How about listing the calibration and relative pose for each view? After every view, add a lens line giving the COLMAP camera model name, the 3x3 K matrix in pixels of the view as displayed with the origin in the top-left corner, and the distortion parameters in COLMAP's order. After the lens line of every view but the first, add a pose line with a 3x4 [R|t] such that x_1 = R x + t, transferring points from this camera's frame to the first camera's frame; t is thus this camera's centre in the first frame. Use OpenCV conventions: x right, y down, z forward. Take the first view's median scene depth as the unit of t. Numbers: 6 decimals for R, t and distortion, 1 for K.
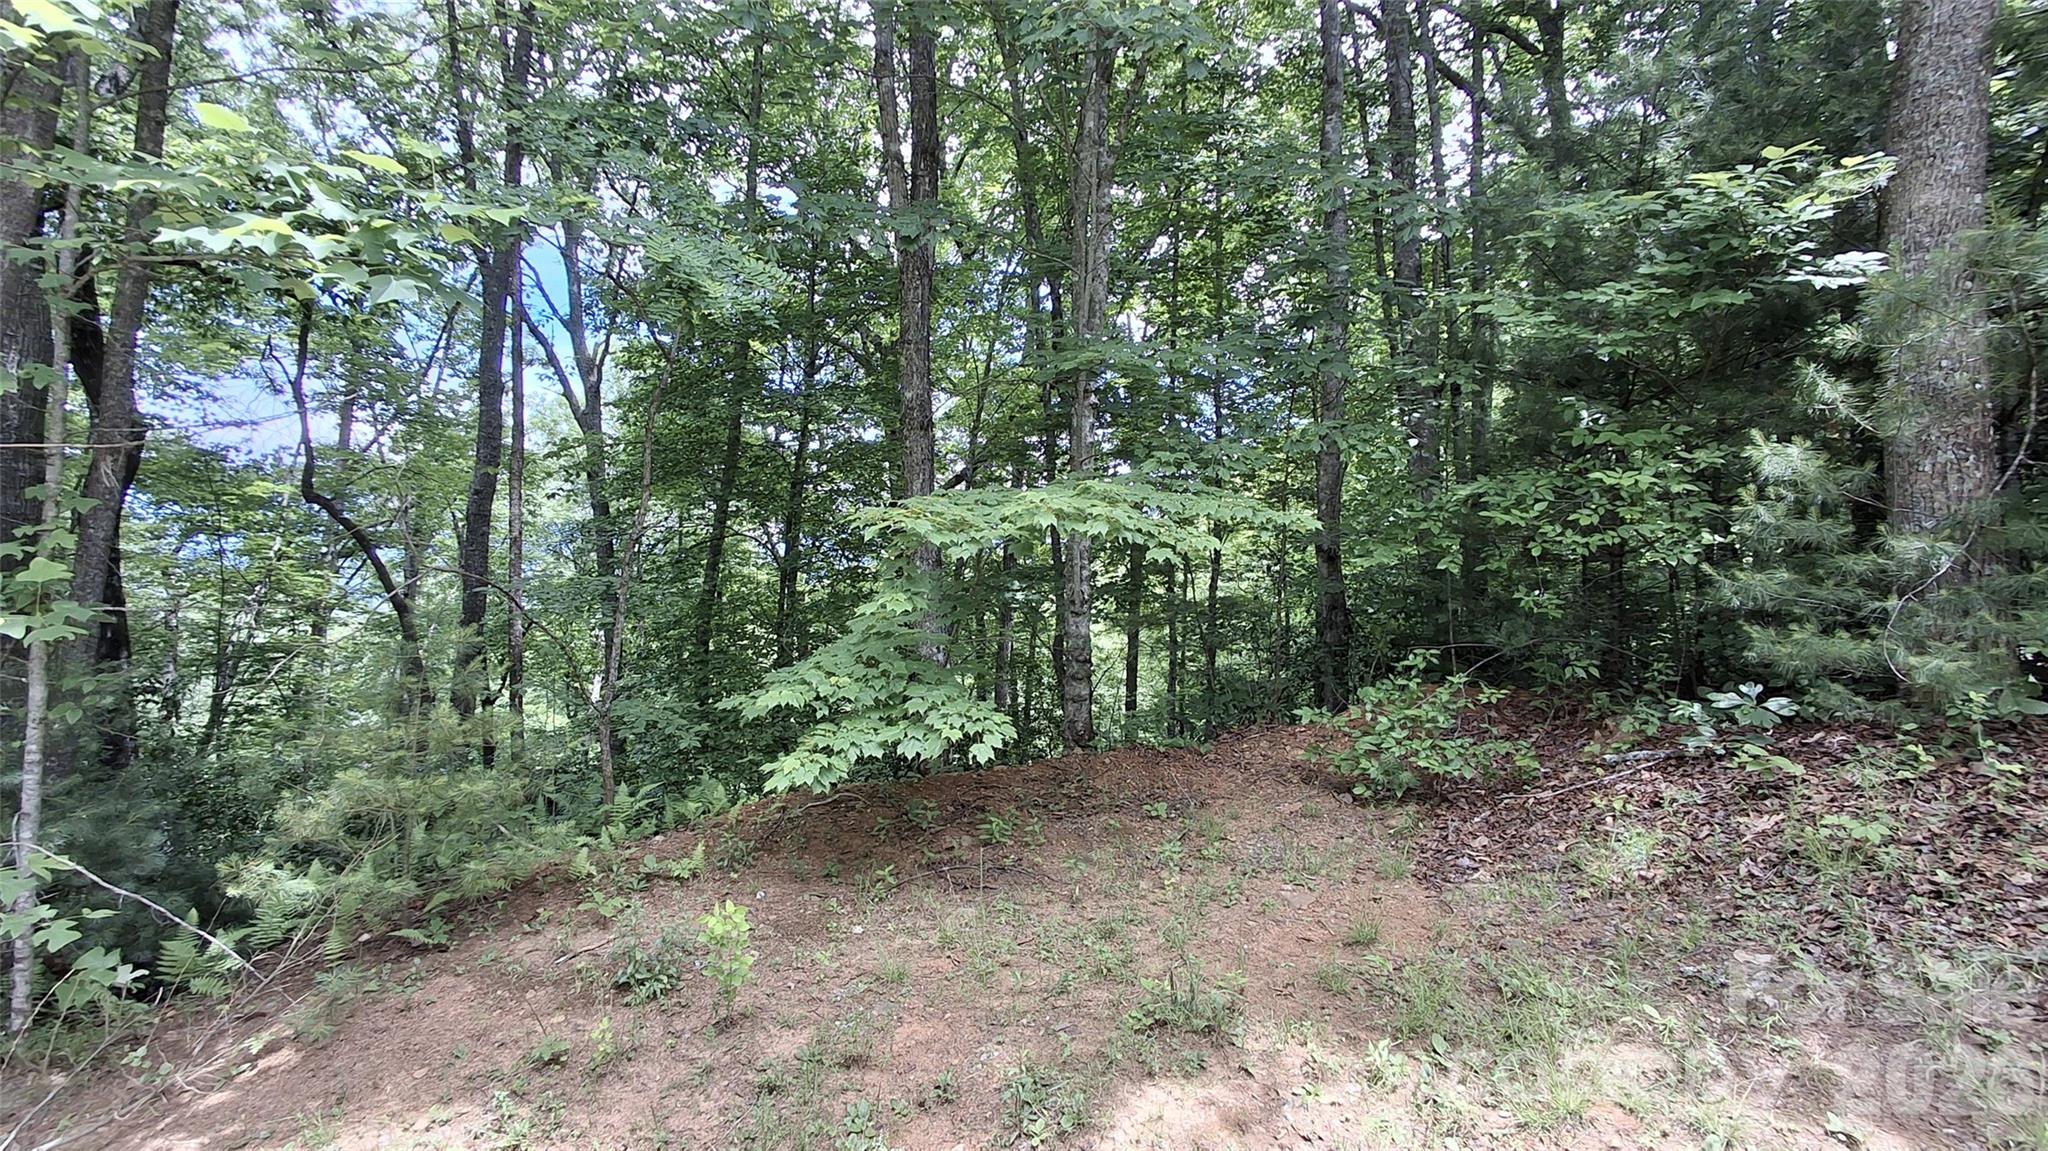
lens RADIAL K [[930.1, 0, 1002.7], [0, 930.1, 520.7], [0, 0, 1]] dist [-0.003027, 0.001671]
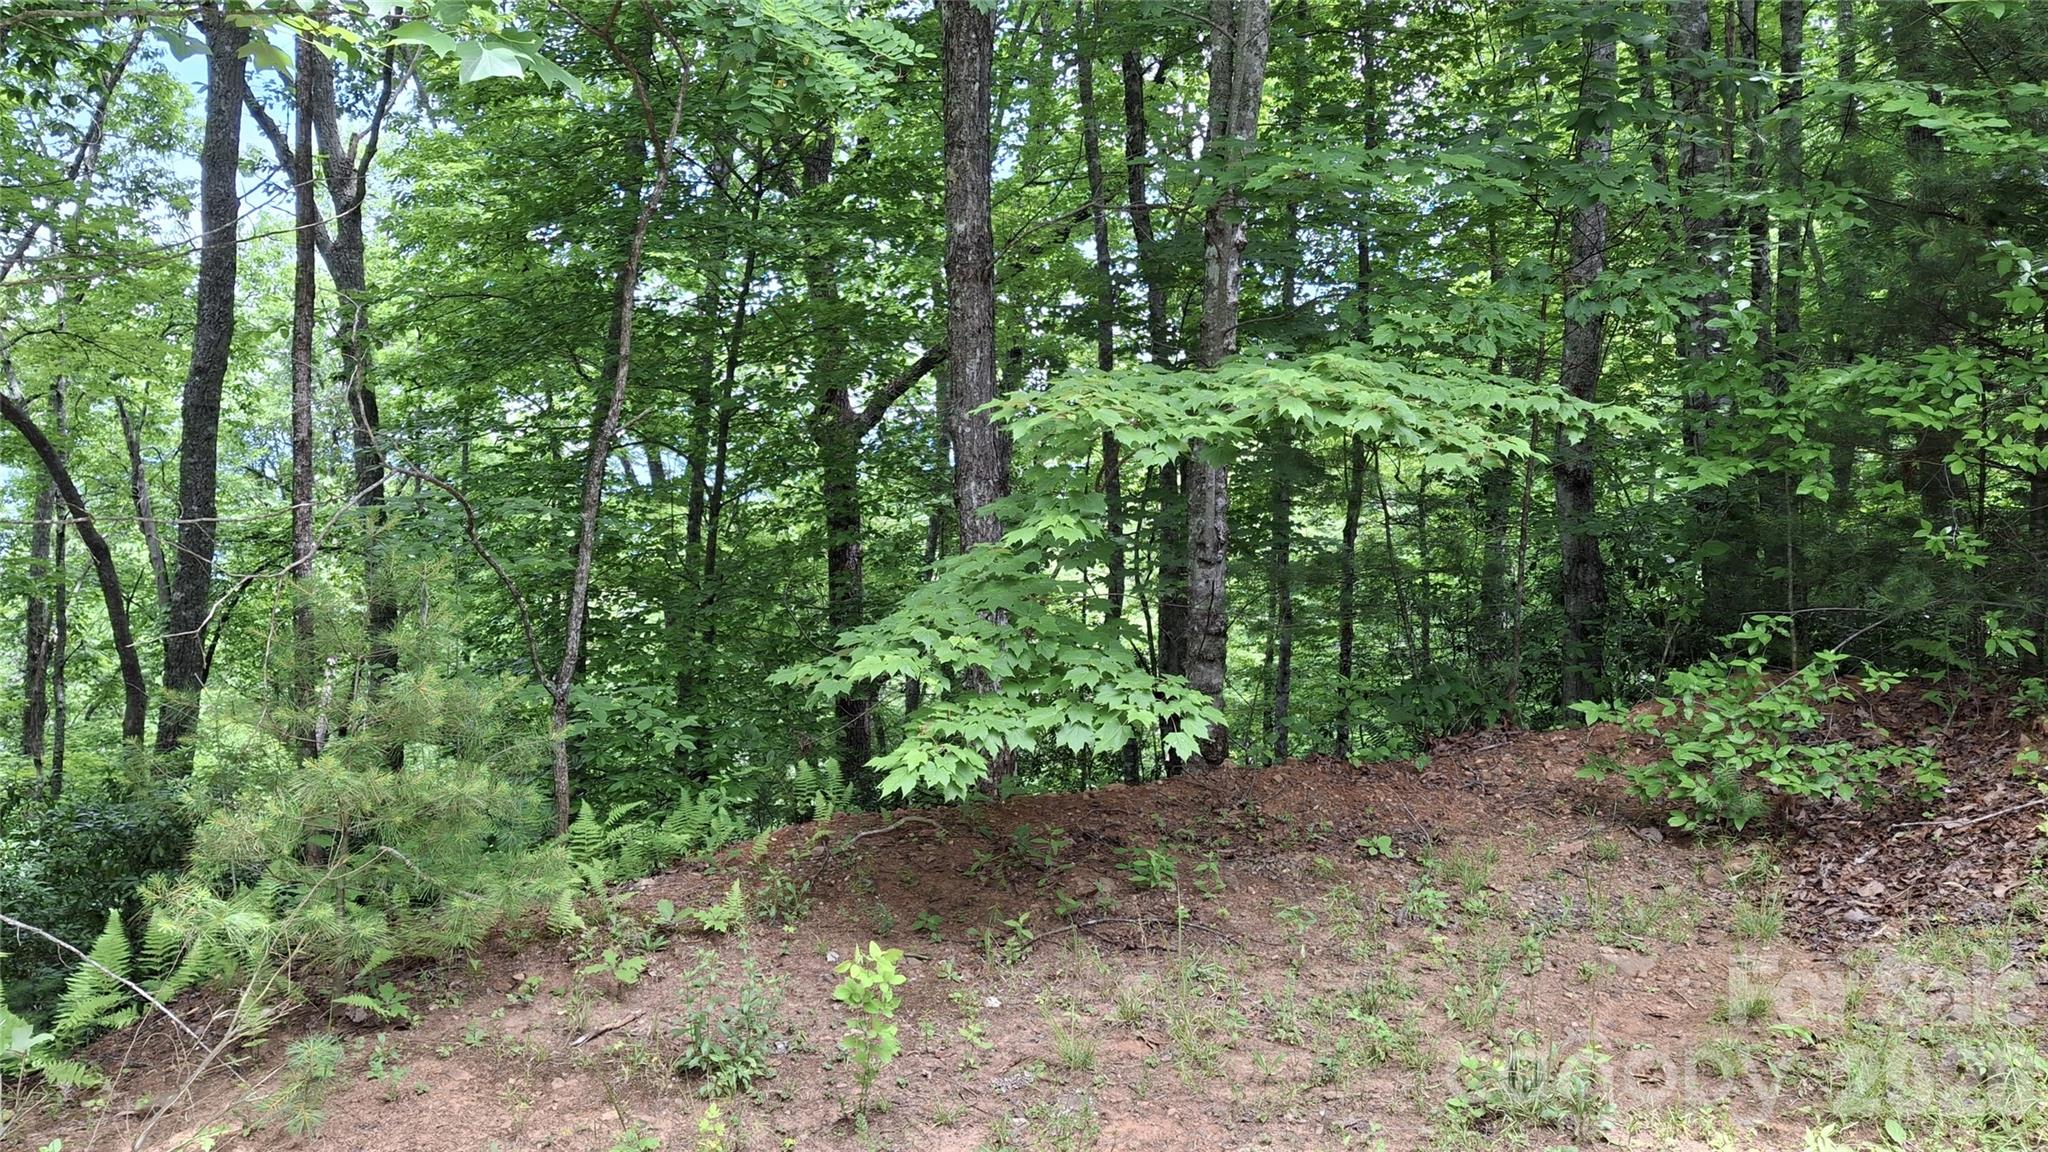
lens RADIAL K [[1530.8, 0, 912.3], [0, 1530.8, 465.4], [0, 0, 1]] dist [0.052252, -0.075500]
pose [[0.999746, 0.011042, 0.019646, -0.215652], [-0.011384, 0.999784, 0.017386, 0.021151], [-0.019449, -0.017606, 0.999656, -0.114819]]
